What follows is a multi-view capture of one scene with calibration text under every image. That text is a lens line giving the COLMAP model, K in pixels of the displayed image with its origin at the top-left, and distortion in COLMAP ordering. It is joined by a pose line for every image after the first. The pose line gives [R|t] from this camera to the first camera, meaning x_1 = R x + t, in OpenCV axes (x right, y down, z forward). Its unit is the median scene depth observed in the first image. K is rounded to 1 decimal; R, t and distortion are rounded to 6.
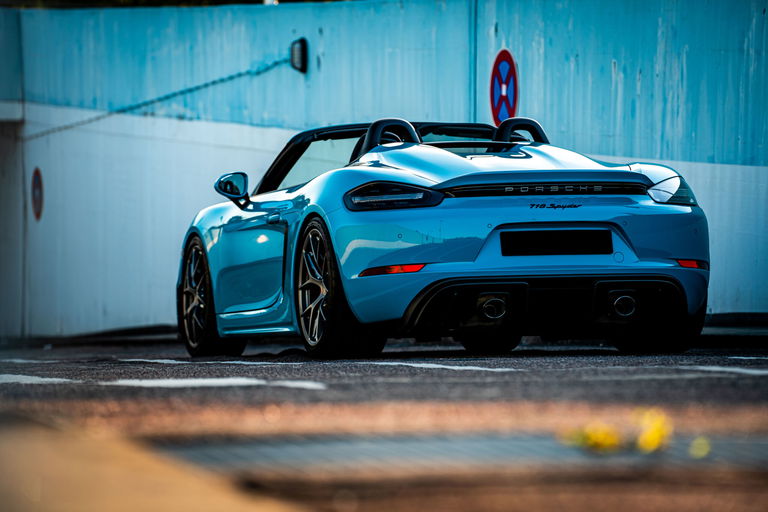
lens RADIAL K [[3541.9, 0, 388.0], [0, 3541.9, 257.1], [0, 0, 1]] dist [2.819451, 0.000000]
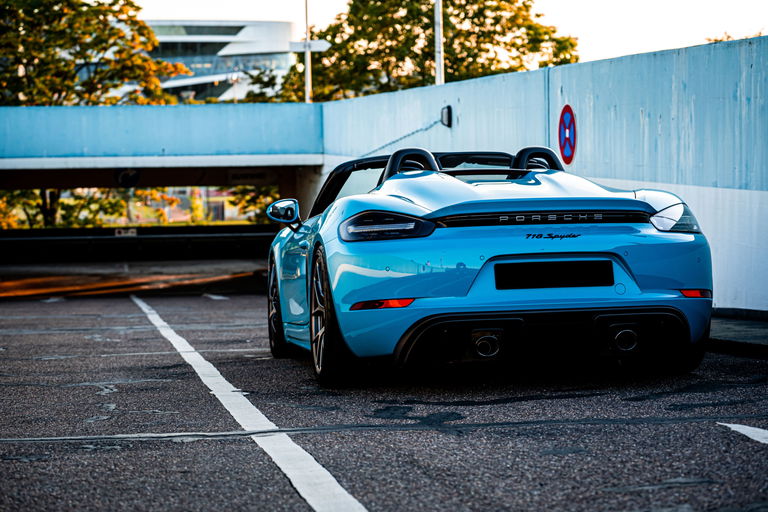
lens RADIAL K [[1531.6, 0, 381.6], [0, 1531.6, 253.9], [0, 0, 1]] dist [-0.183223, 0.000000]
pose [[0.991603, -0.005151, -0.129216, 0.049393], [0.007696, 0.999786, 0.019200, -0.016103], [0.129089, -0.020033, 0.991431, 0.540047]]
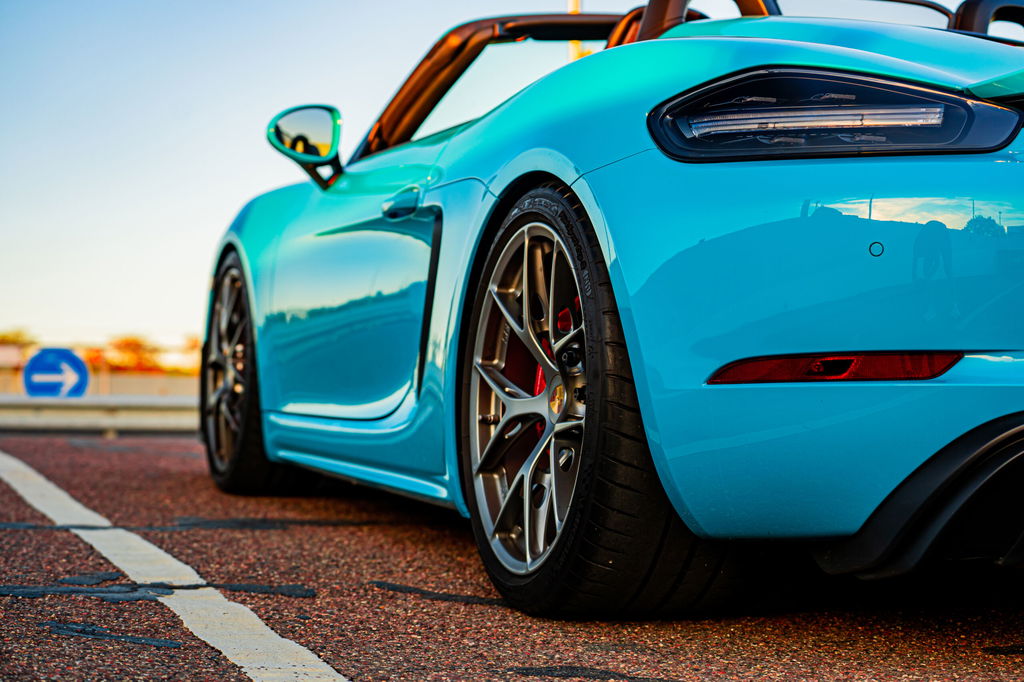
lens RADIAL K [[2042.1, 0, 511.2], [0, 2042.1, 340.7], [0, 0, 1]] dist [-0.183223, 0.000000]
pose [[0.997944, 0.043756, 0.046842, -0.029451], [-0.044678, 0.998824, 0.018827, -0.000358], [-0.045963, -0.020881, 0.998725, 0.761582]]
